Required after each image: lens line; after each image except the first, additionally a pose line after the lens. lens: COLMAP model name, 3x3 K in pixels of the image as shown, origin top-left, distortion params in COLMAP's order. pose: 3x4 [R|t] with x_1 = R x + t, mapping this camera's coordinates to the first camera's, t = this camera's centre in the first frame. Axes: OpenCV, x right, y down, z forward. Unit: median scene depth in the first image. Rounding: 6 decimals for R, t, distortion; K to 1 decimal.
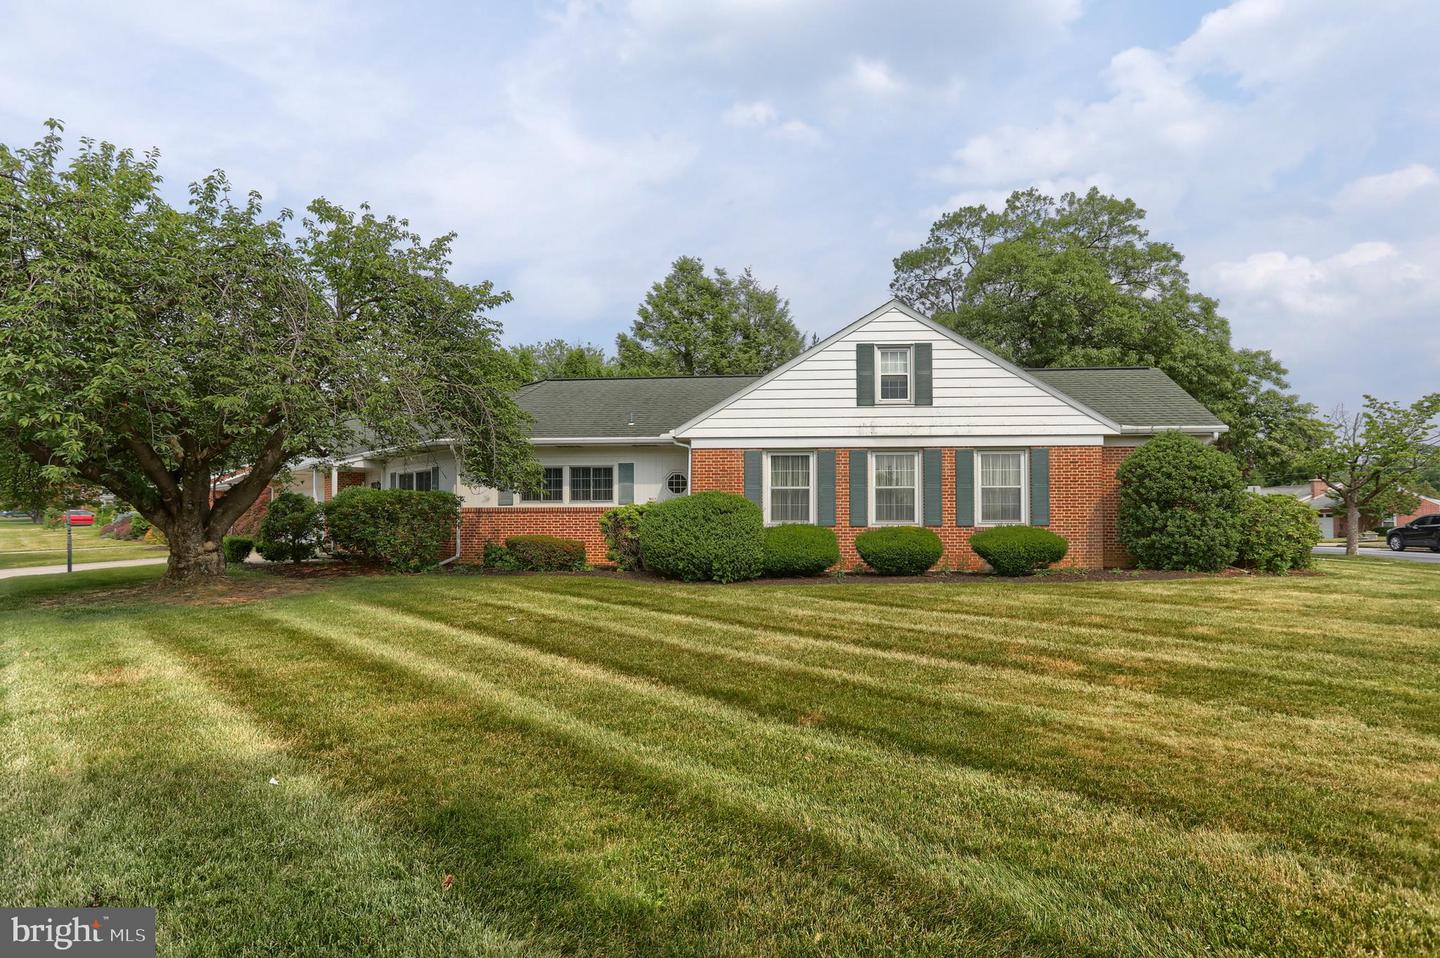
lens RADIAL K [[805.6, 0, 723.7], [0, 805.6, 510.6], [0, 0, 1]] dist [-0.045497, 0.000184]
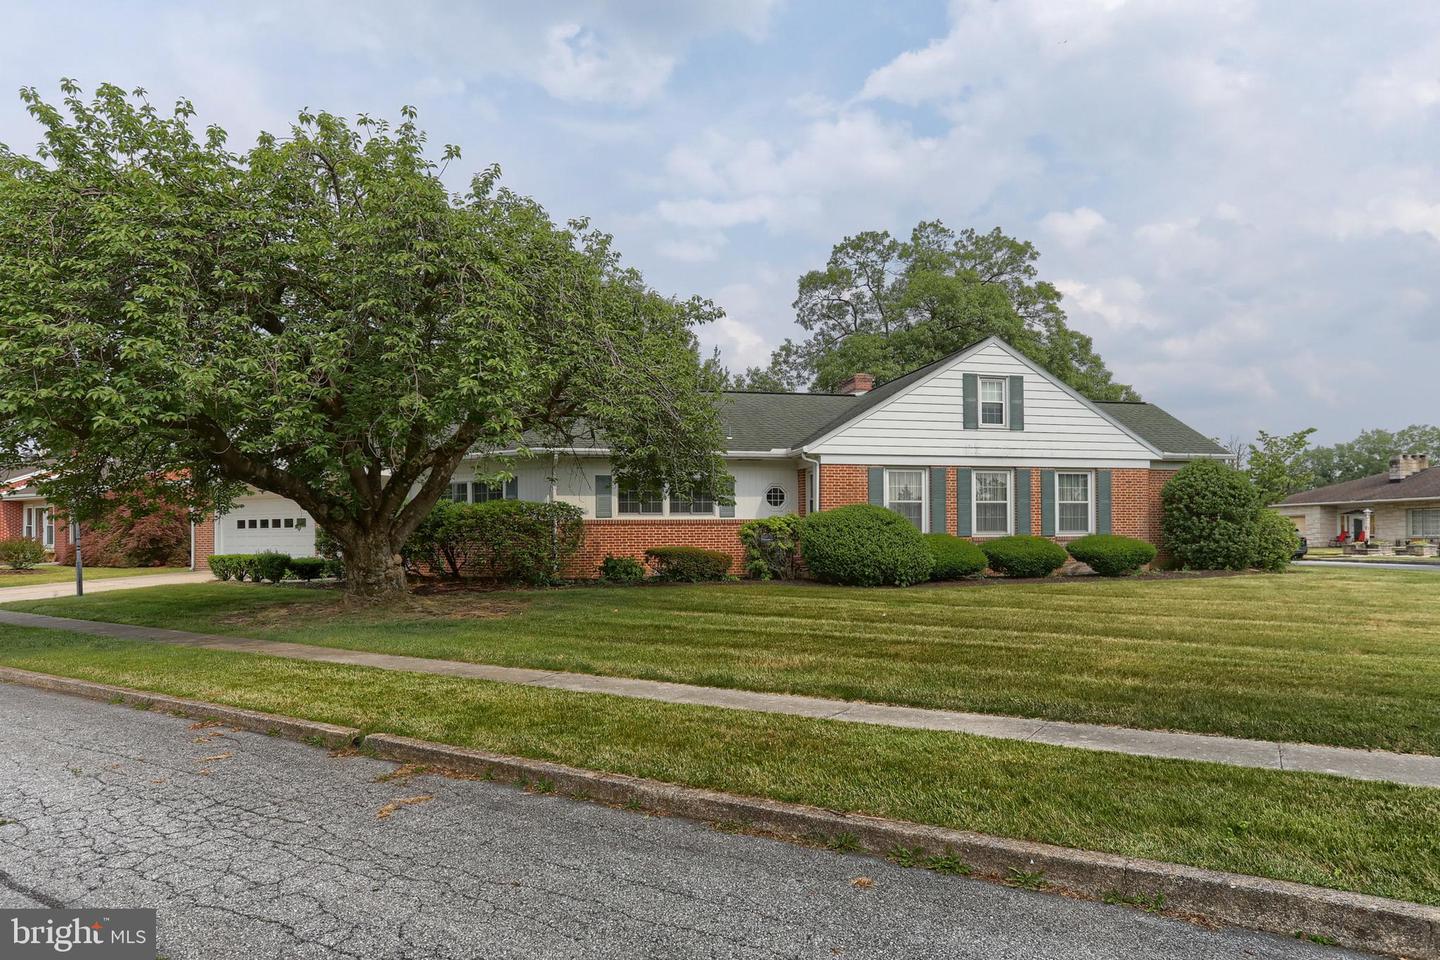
lens RADIAL K [[864.0, 0, 743.8], [0, 864.0, 537.8], [0, 0, 1]] dist [-0.034967, 0.000018]
pose [[0.957724, -0.004429, 0.287655, -0.473126], [0.001594, 0.999948, 0.010086, 0.008949], [-0.287685, -0.009201, 0.957681, -0.063260]]
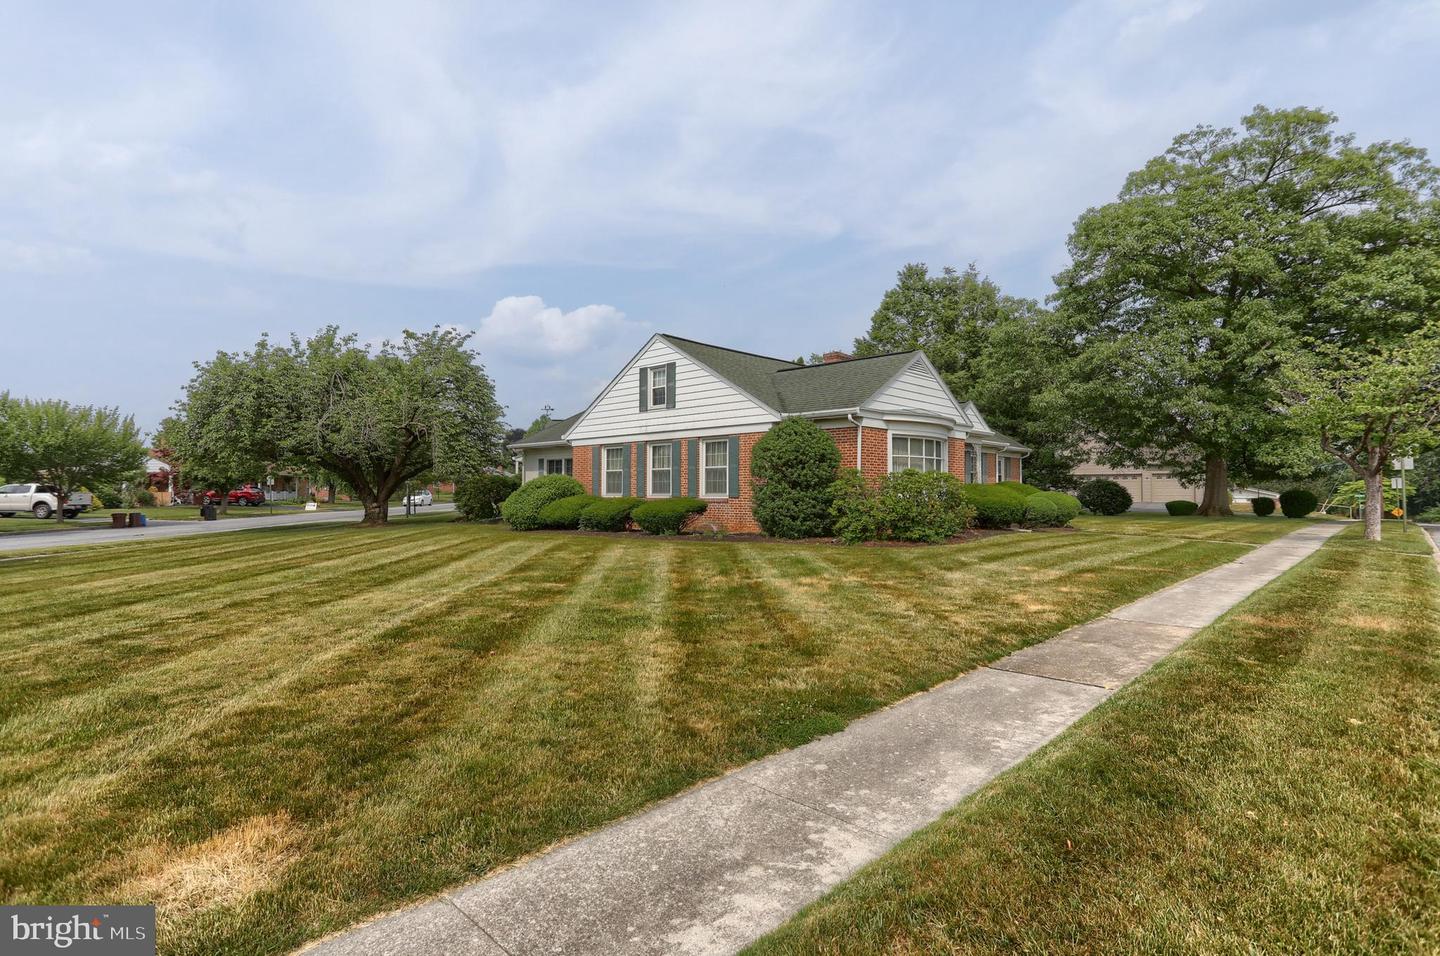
lens RADIAL K [[719.5, 0, 731.8], [0, 719.5, 476.9], [0, 0, 1]] dist [-0.041079, 0.031450]
pose [[0.785375, -0.011828, -0.618907, 1.075202], [0.006943, 0.999923, -0.010299, -0.001853], [0.618981, 0.003792, 0.785397, 0.105715]]
